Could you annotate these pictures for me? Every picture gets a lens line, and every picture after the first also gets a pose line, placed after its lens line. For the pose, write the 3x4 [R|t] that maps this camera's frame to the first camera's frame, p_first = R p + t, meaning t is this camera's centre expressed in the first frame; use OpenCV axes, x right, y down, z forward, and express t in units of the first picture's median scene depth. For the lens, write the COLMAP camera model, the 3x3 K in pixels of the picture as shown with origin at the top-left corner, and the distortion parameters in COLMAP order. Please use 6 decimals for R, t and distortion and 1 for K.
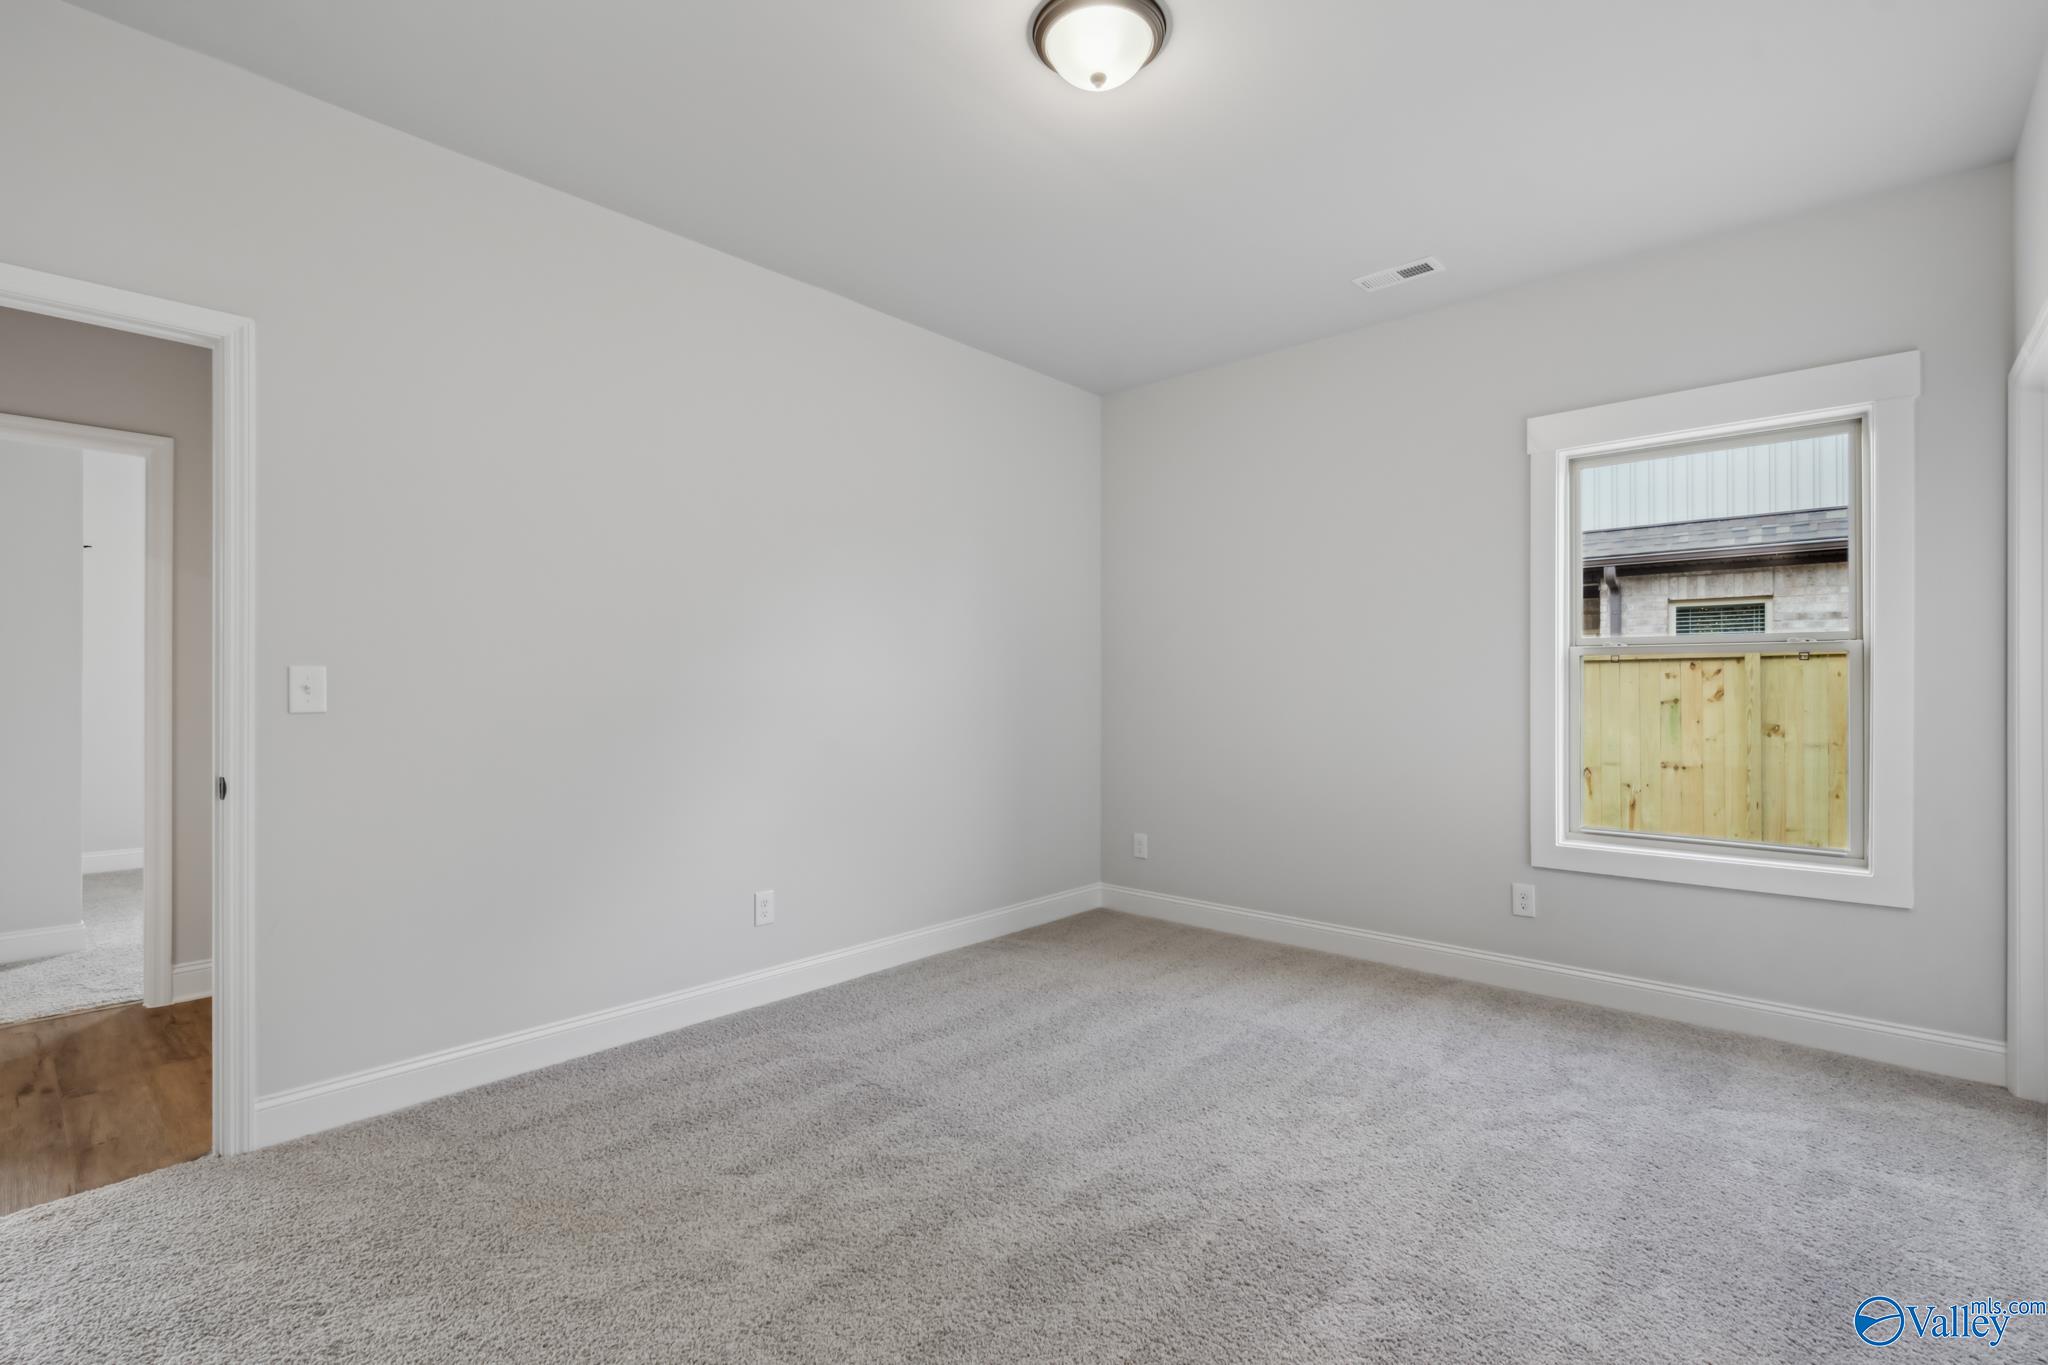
lens RADIAL K [[922.2, 0, 1028.2], [0, 922.2, 681.3], [0, 0, 1]] dist [-0.013751, -0.000163]
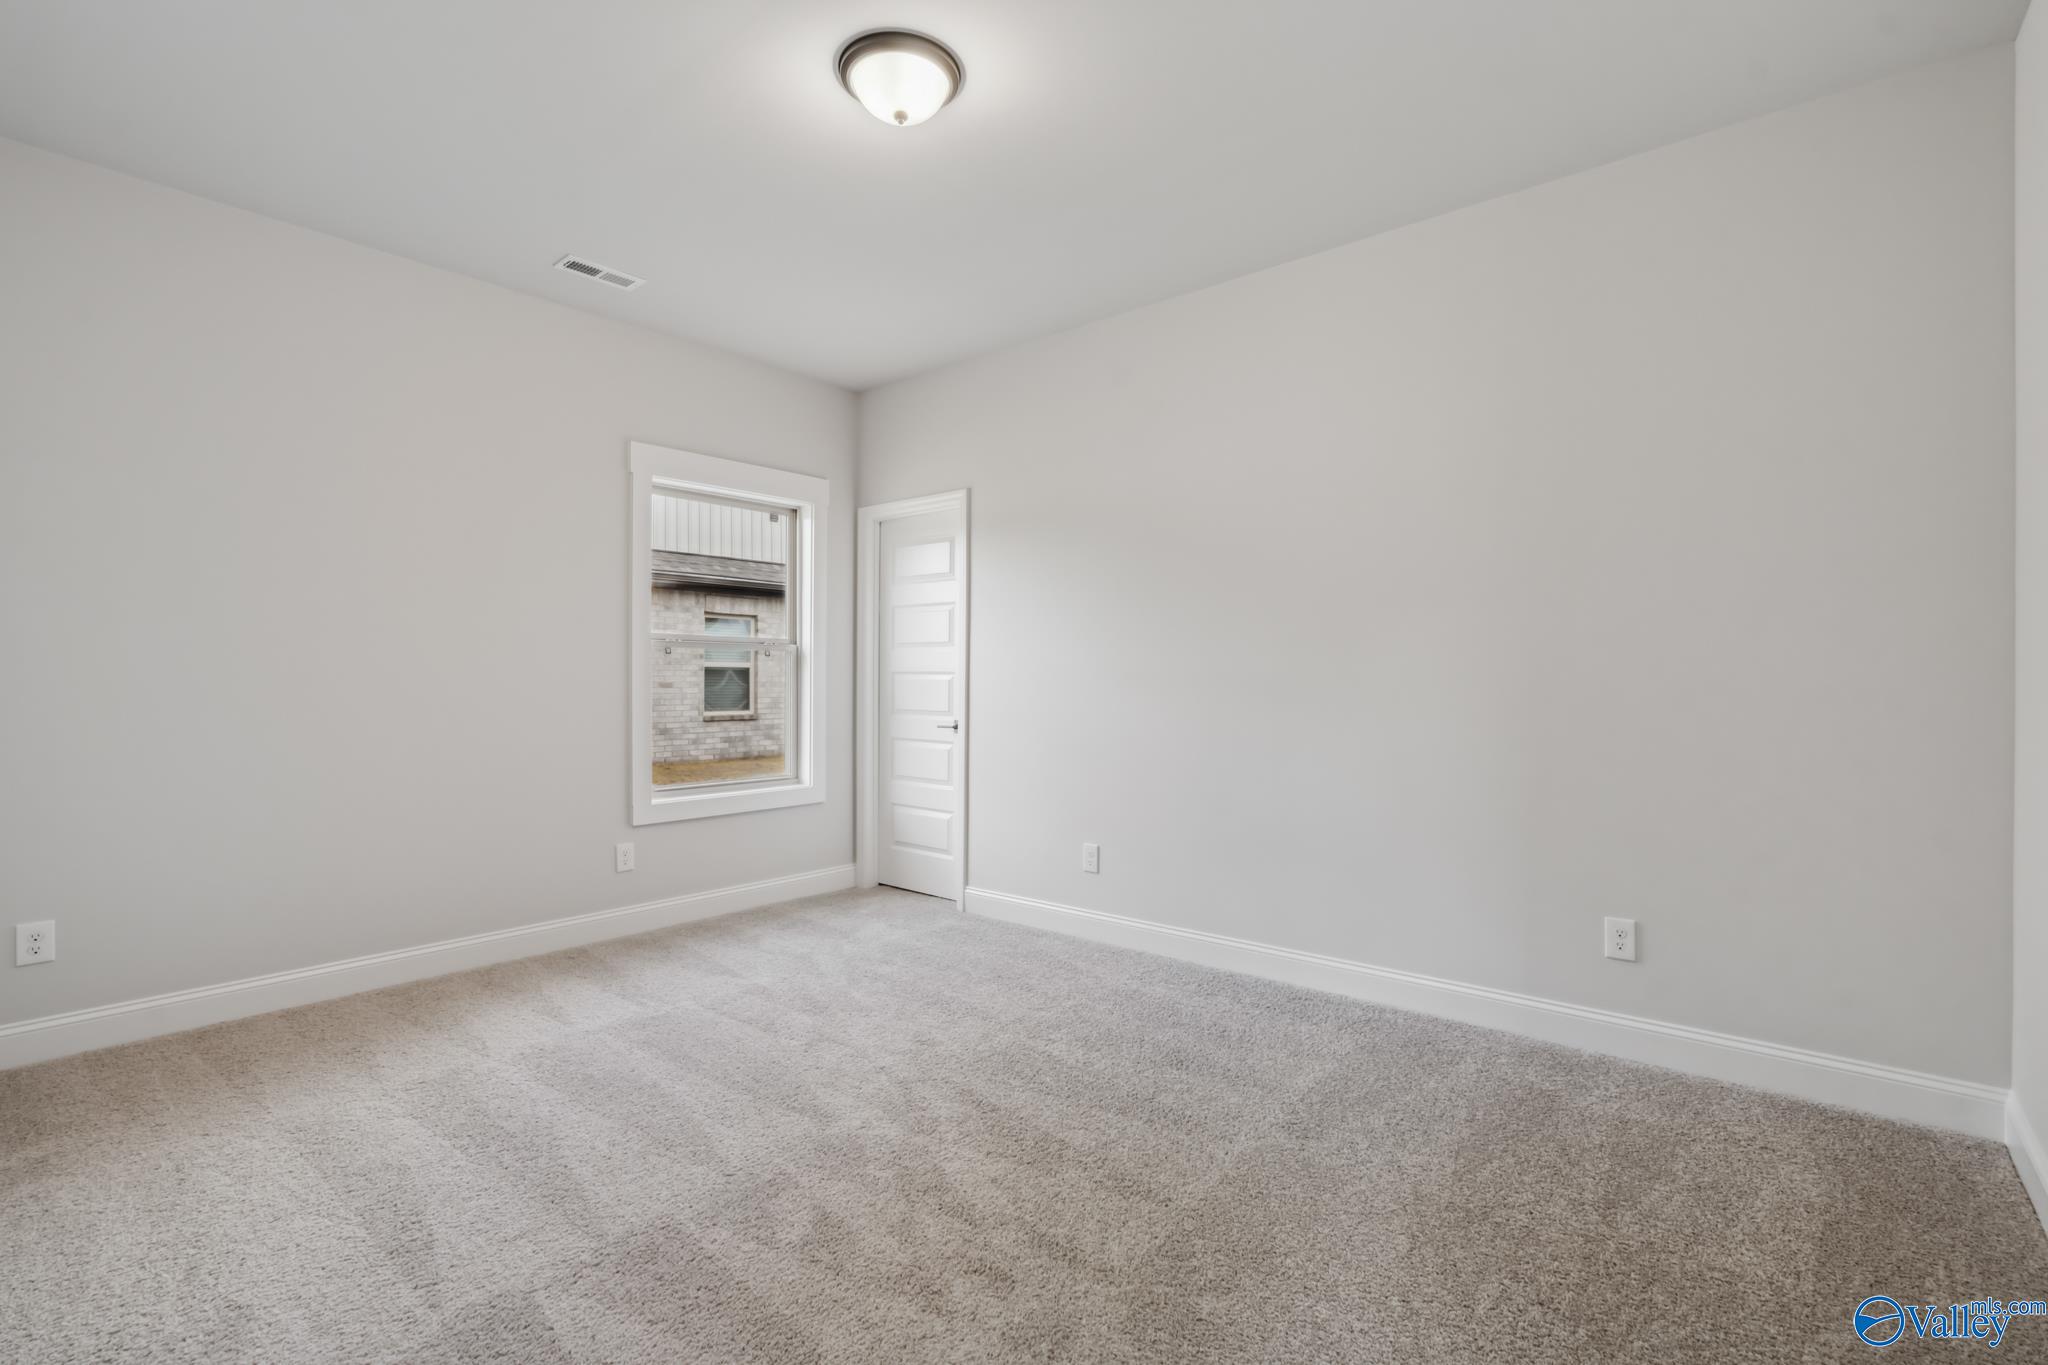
lens RADIAL K [[922.2, 0, 1028.2], [0, 922.2, 681.3], [0, 0, 1]] dist [-0.013751, -0.000163]
pose [[-0.039736, -0.004600, 0.999200, -0.779818], [-0.012813, 0.999910, 0.004094, 0.007214], [-0.999128, -0.012640, -0.039792, 0.663484]]
